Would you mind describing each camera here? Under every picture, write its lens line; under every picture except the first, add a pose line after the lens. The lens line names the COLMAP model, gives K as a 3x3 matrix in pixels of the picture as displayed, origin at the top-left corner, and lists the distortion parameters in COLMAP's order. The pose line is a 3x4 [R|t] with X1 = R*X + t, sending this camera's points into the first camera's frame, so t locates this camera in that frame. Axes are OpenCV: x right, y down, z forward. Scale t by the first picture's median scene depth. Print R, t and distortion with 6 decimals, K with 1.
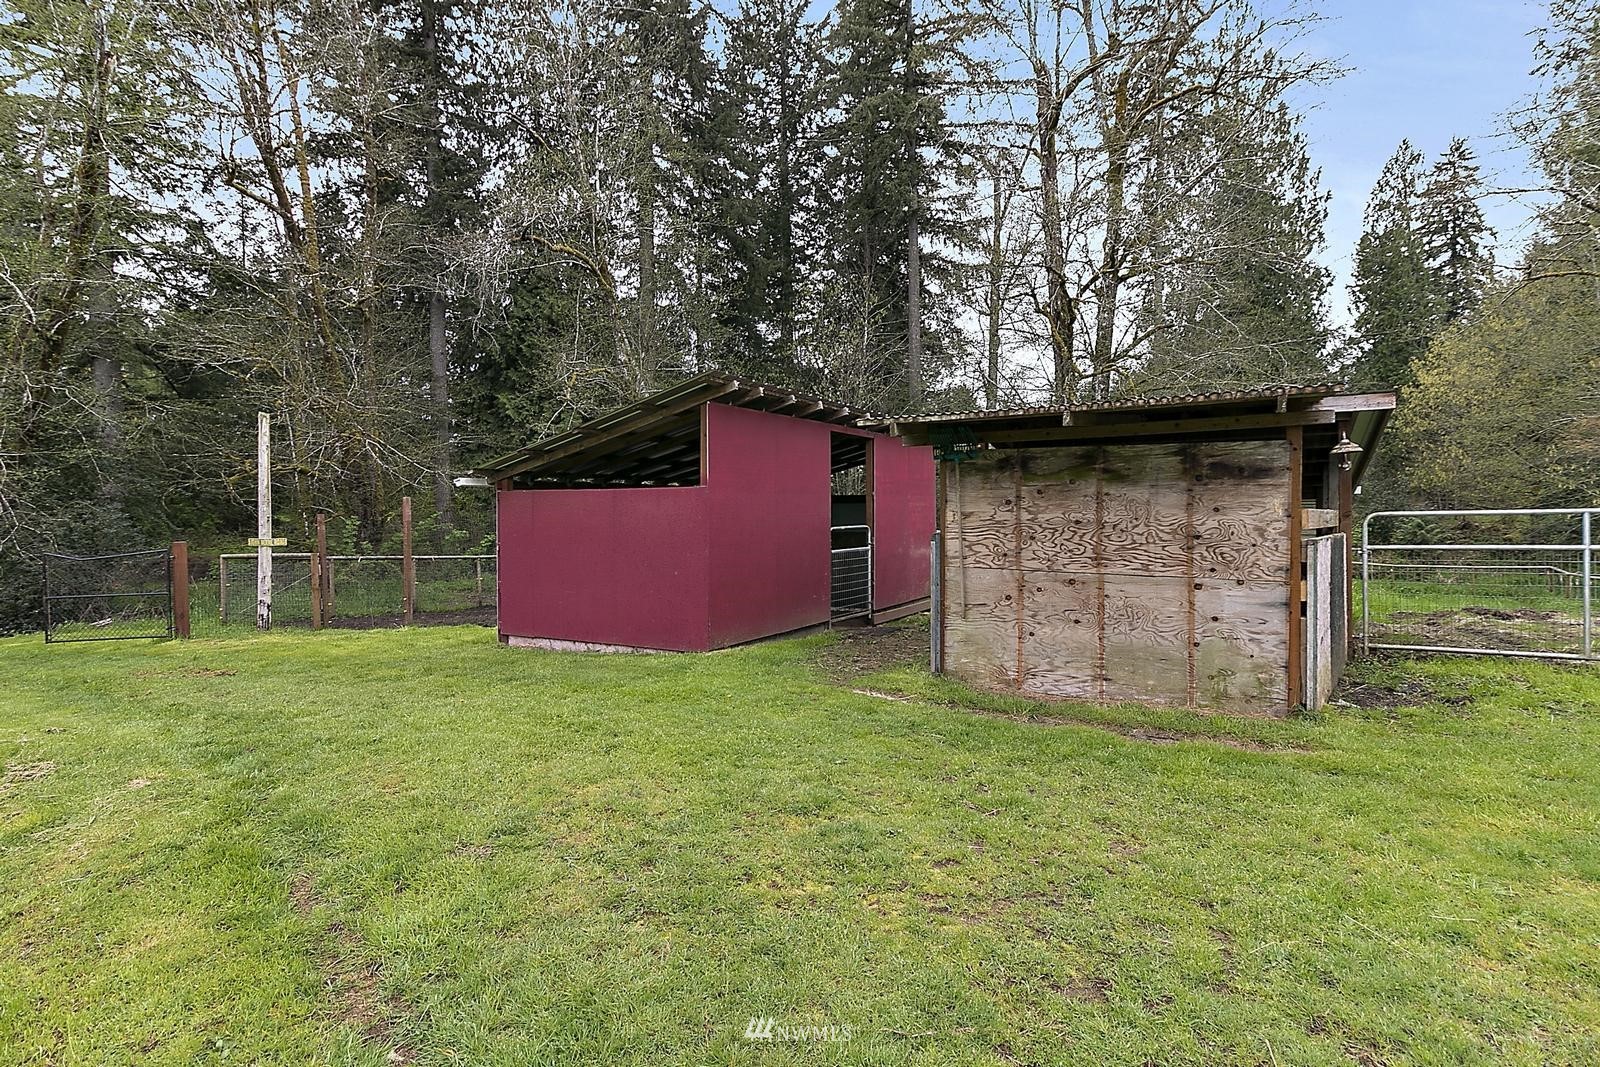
lens RADIAL K [[750.1, 0, 805.0], [0, 750.1, 532.6], [0, 0, 1]] dist [0.004142, 0.000320]
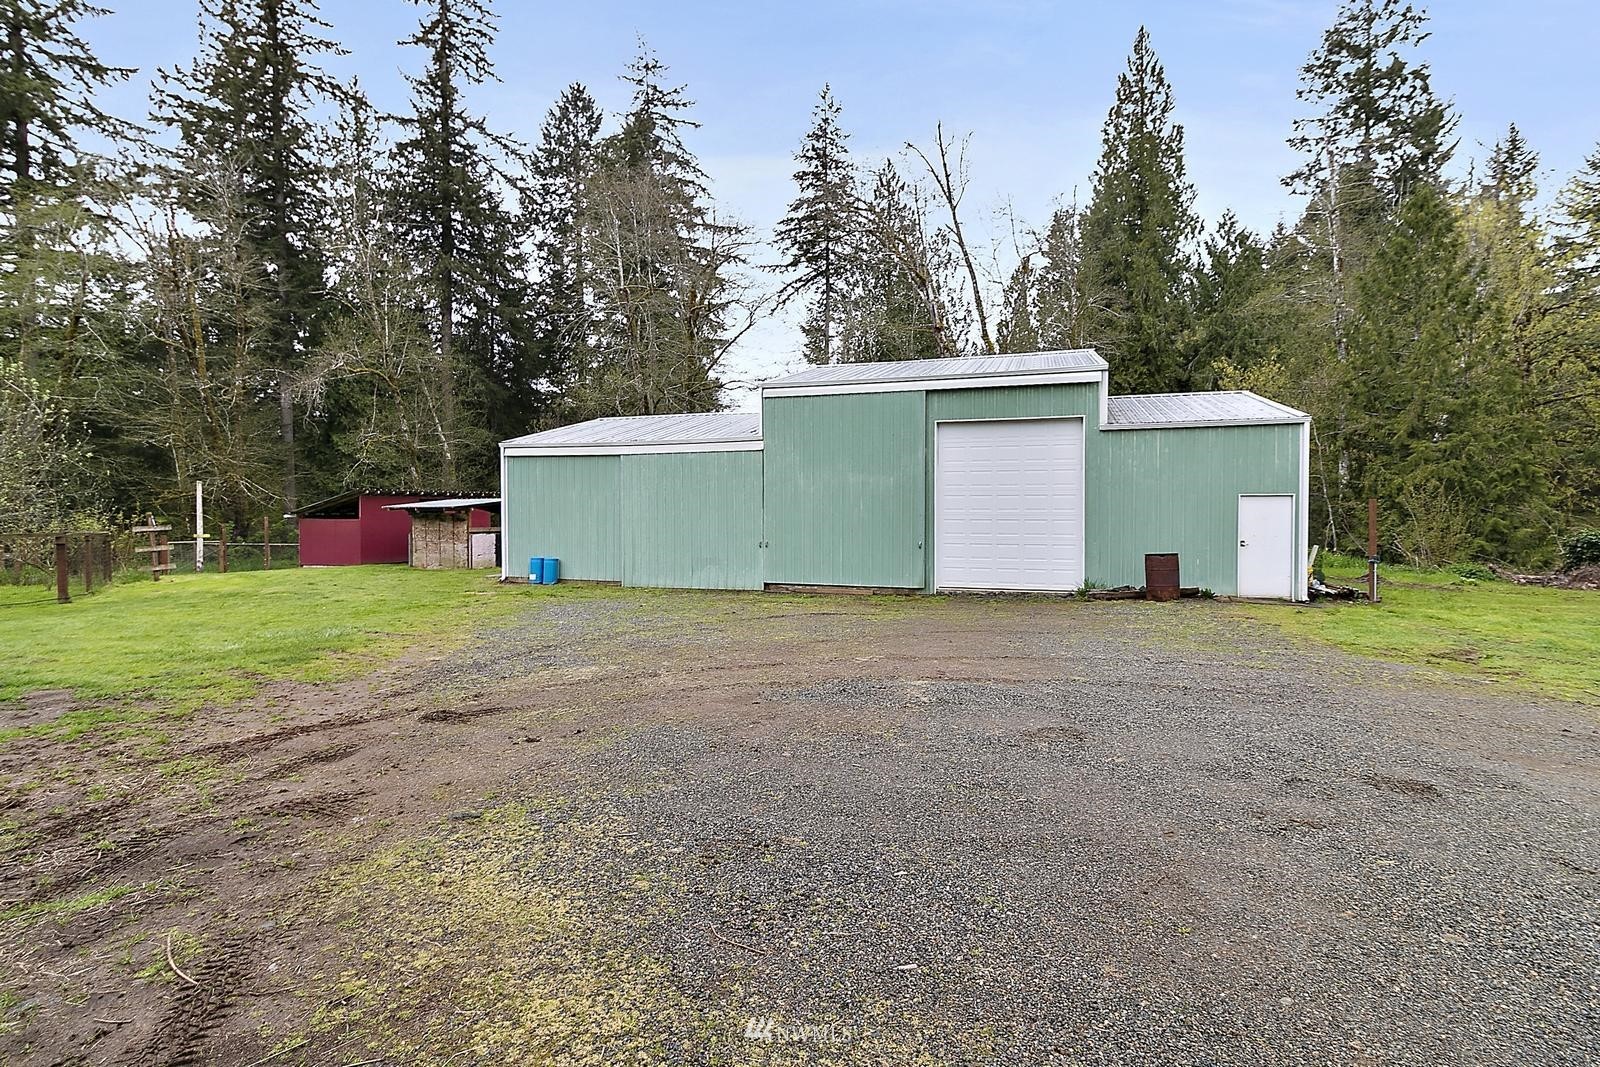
lens RADIAL K [[750.1, 0, 811.0], [0, 750.1, 525.9], [0, 0, 1]] dist [0.004142, 0.000320]
pose [[0.989642, -0.002533, 0.143534, 0.633859], [0.002722, 0.999996, -0.001125, -0.008606], [-0.143530, 0.001504, 0.989645, -1.215673]]
